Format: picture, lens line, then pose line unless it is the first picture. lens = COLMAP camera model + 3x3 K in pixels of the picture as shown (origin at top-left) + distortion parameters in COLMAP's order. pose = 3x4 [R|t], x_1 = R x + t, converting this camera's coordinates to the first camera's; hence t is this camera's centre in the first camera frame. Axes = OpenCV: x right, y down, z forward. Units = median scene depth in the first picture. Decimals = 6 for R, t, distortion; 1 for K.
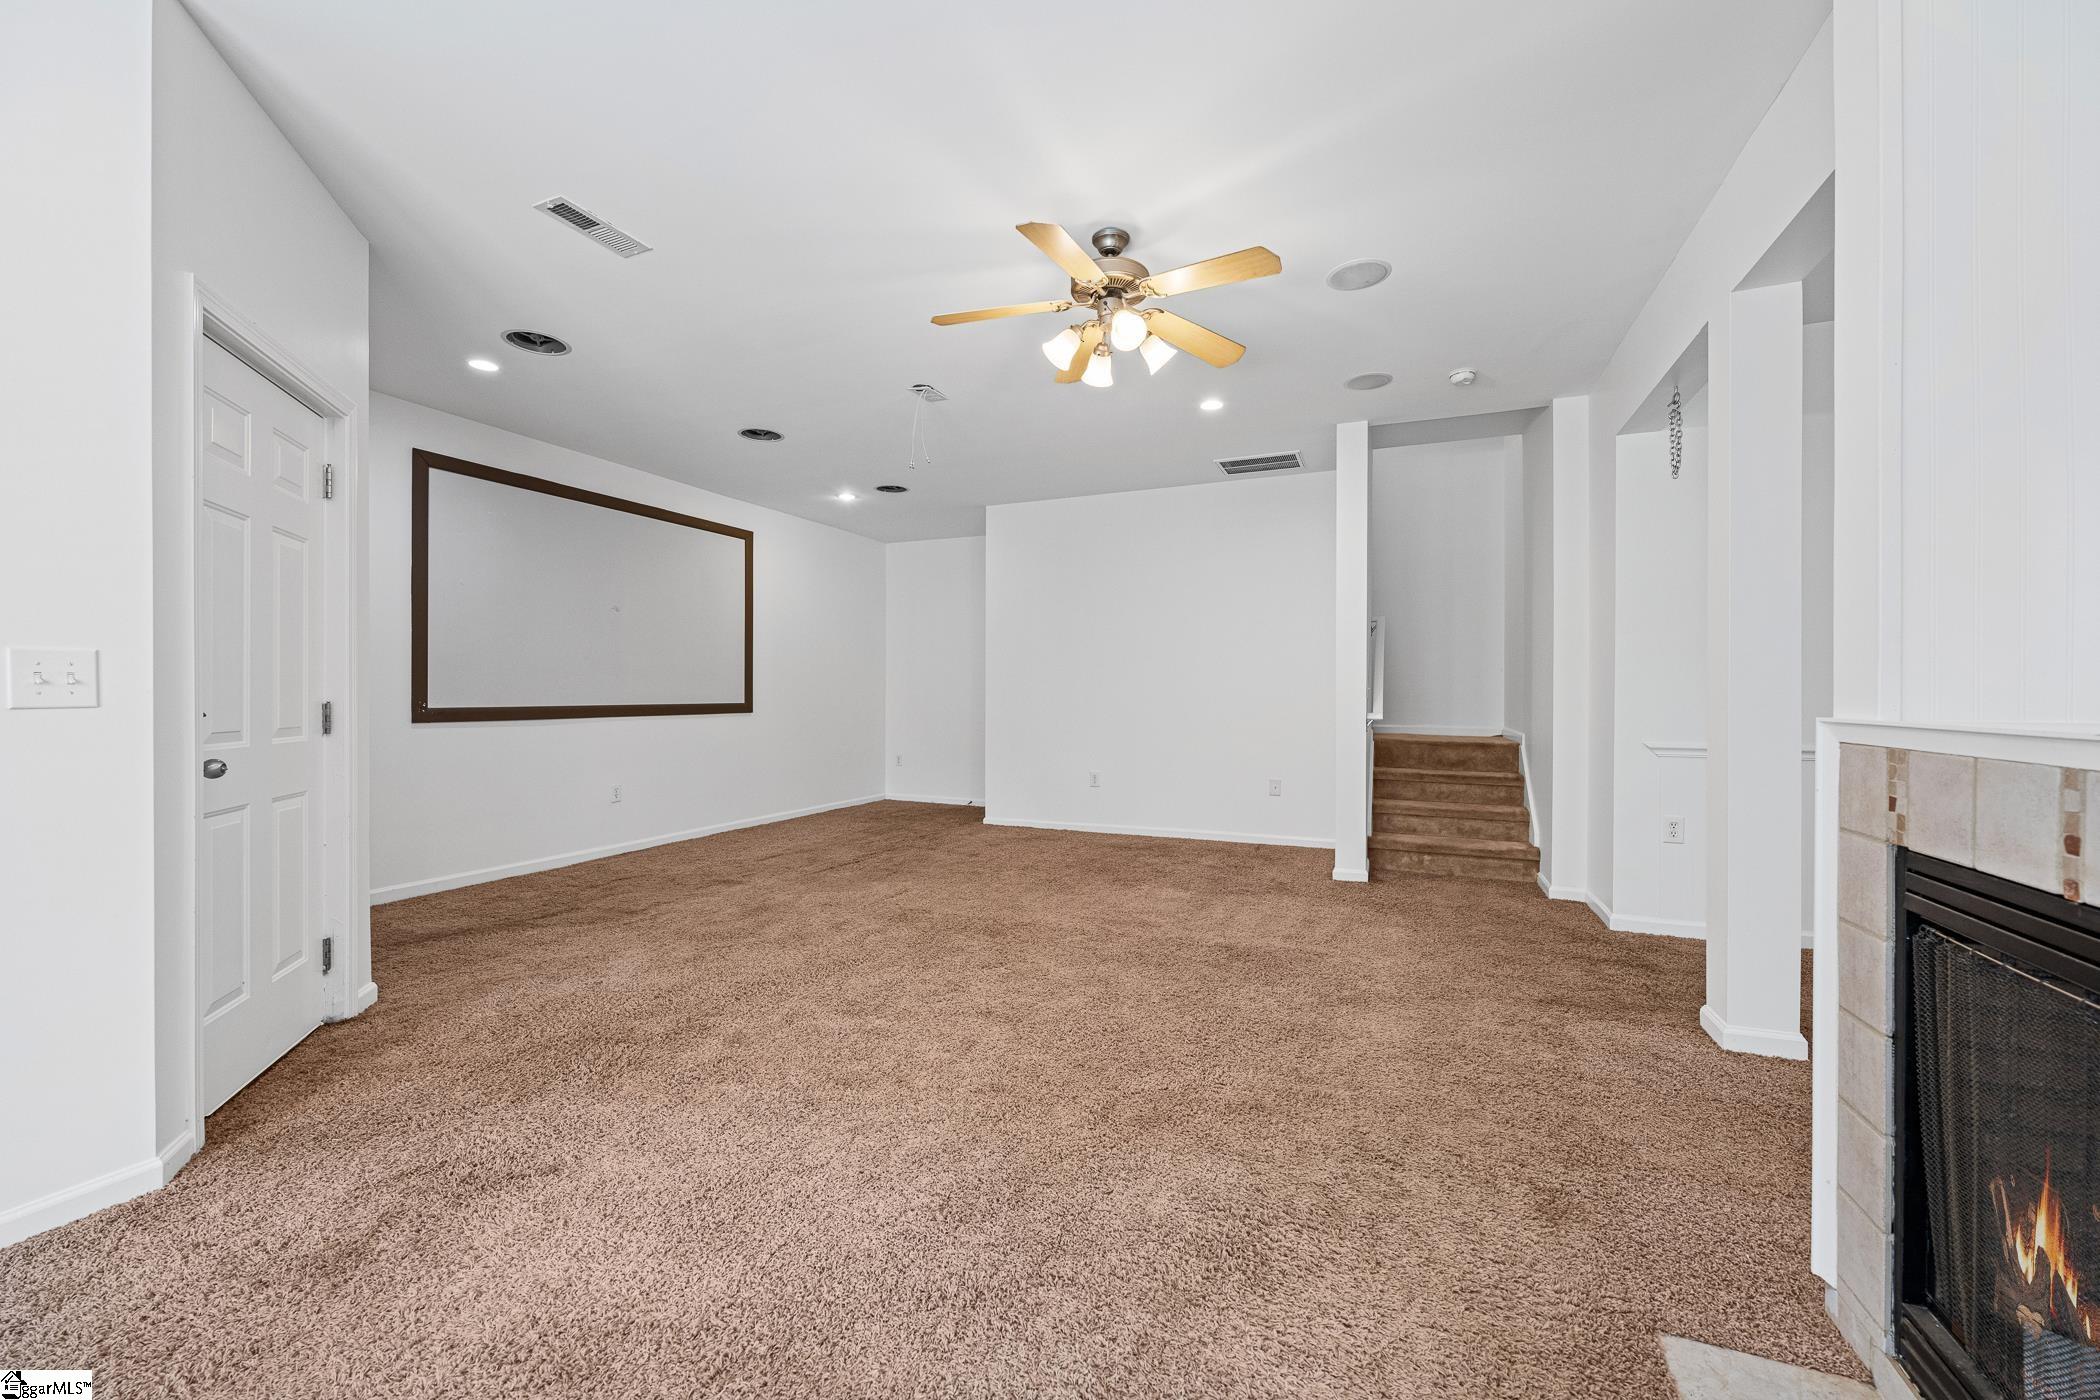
lens RADIAL K [[832.2, 0, 1040.4], [0, 832.2, 706.5], [0, 0, 1]] dist [0.001591, 0.000099]
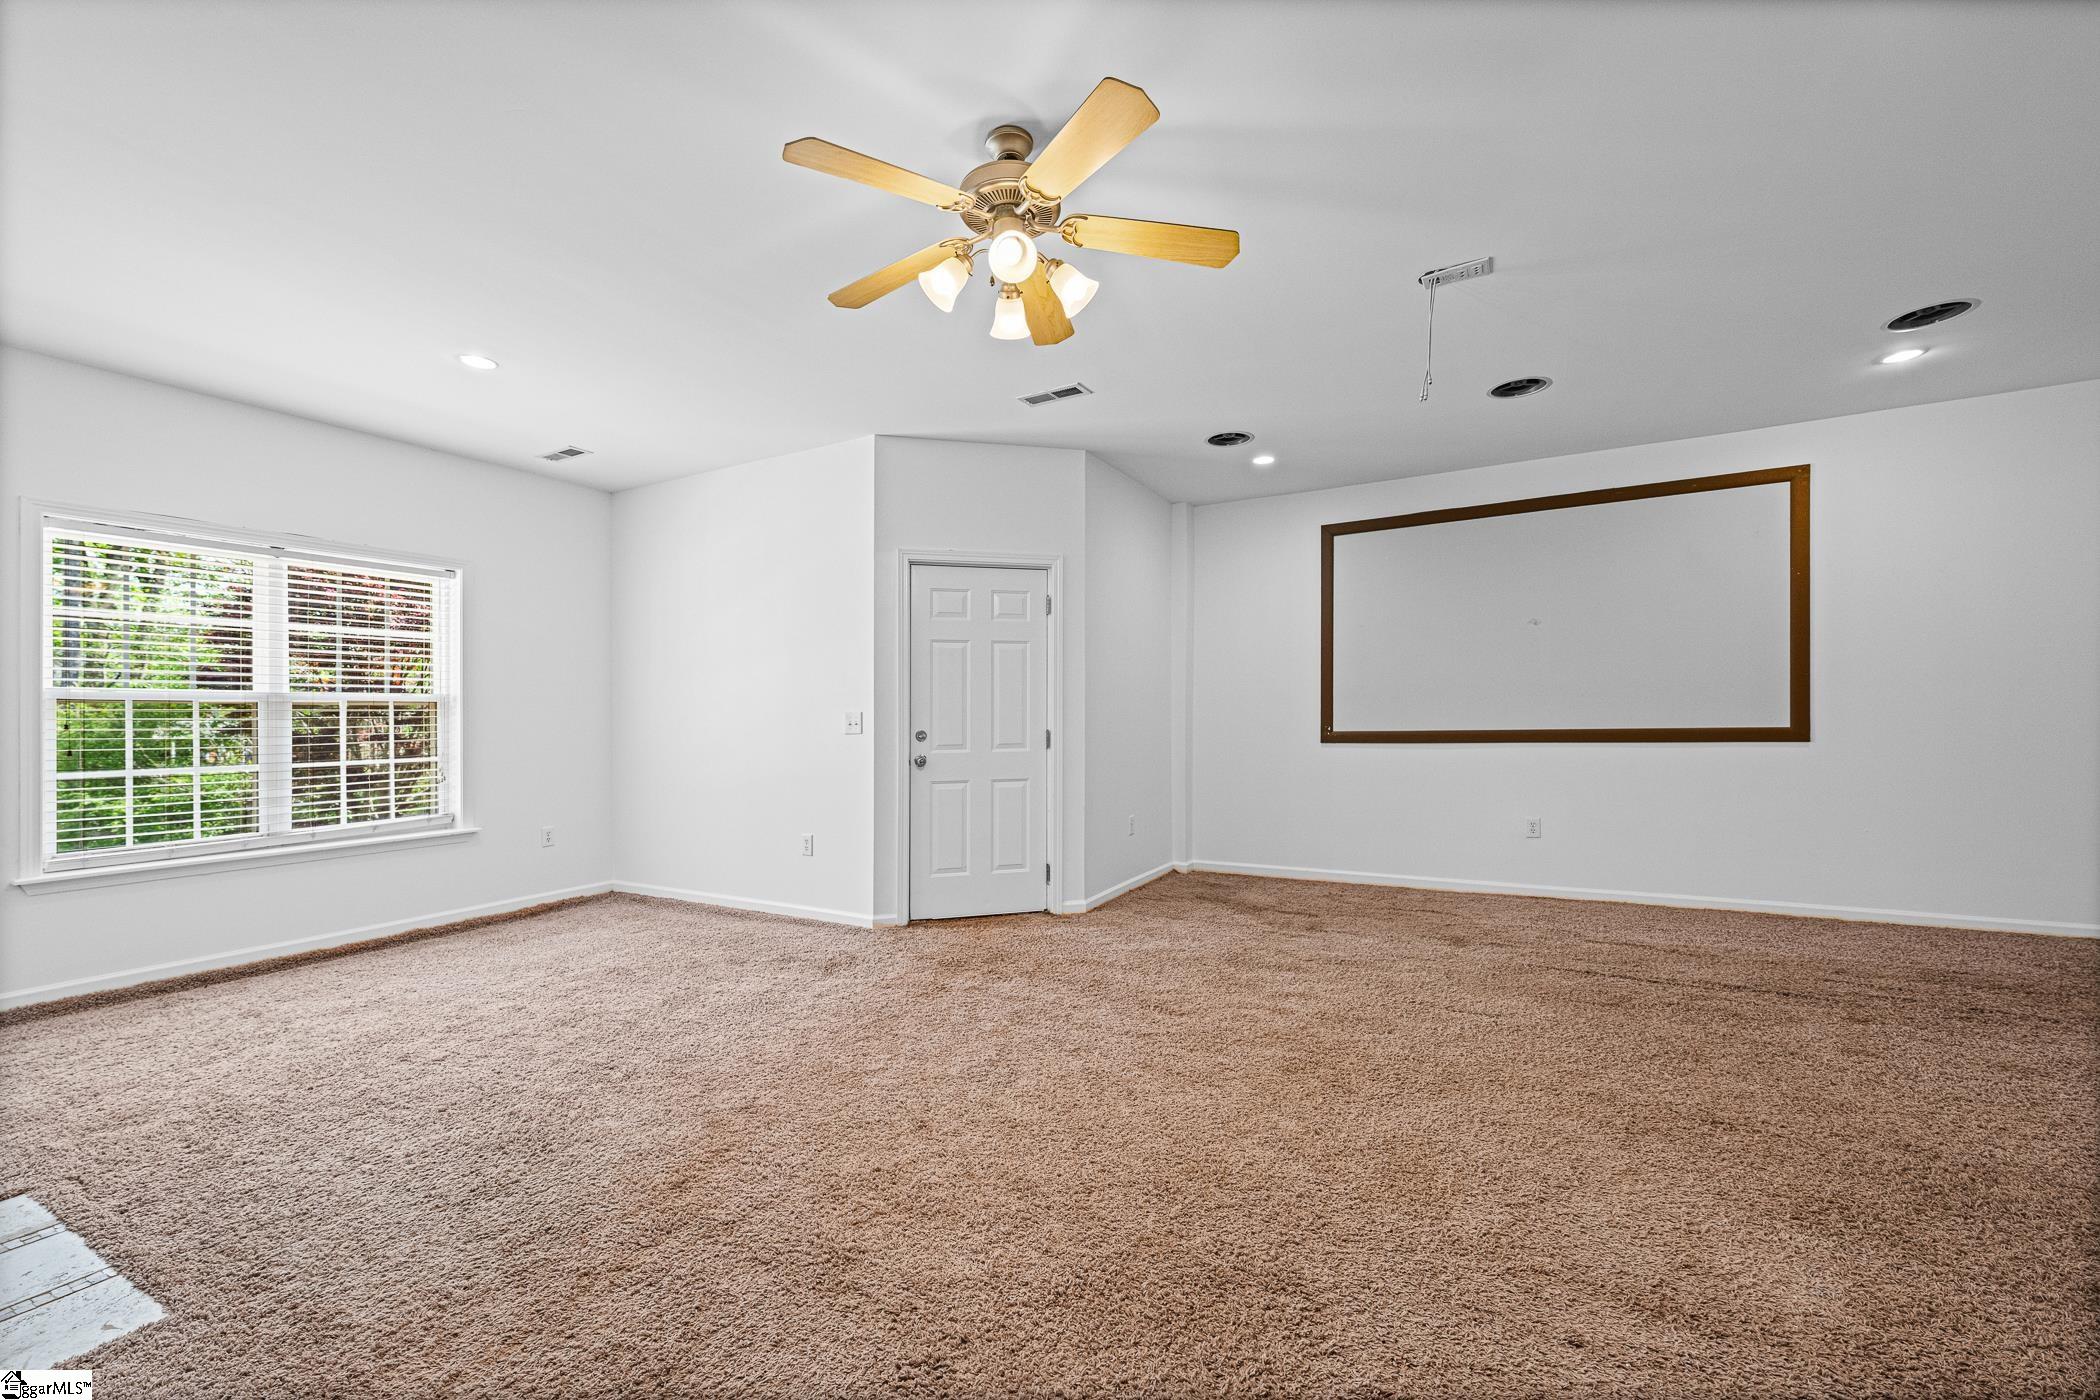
lens RADIAL K [[832.2, 0, 1040.4], [0, 832.2, 705.2], [0, 0, 1]] dist [0.001591, 0.000099]
pose [[-0.103215, -0.014091, -0.994559, 0.540433], [0.001173, 0.999897, -0.014288, -0.019432], [0.994658, -0.002641, -0.103188, 0.699787]]
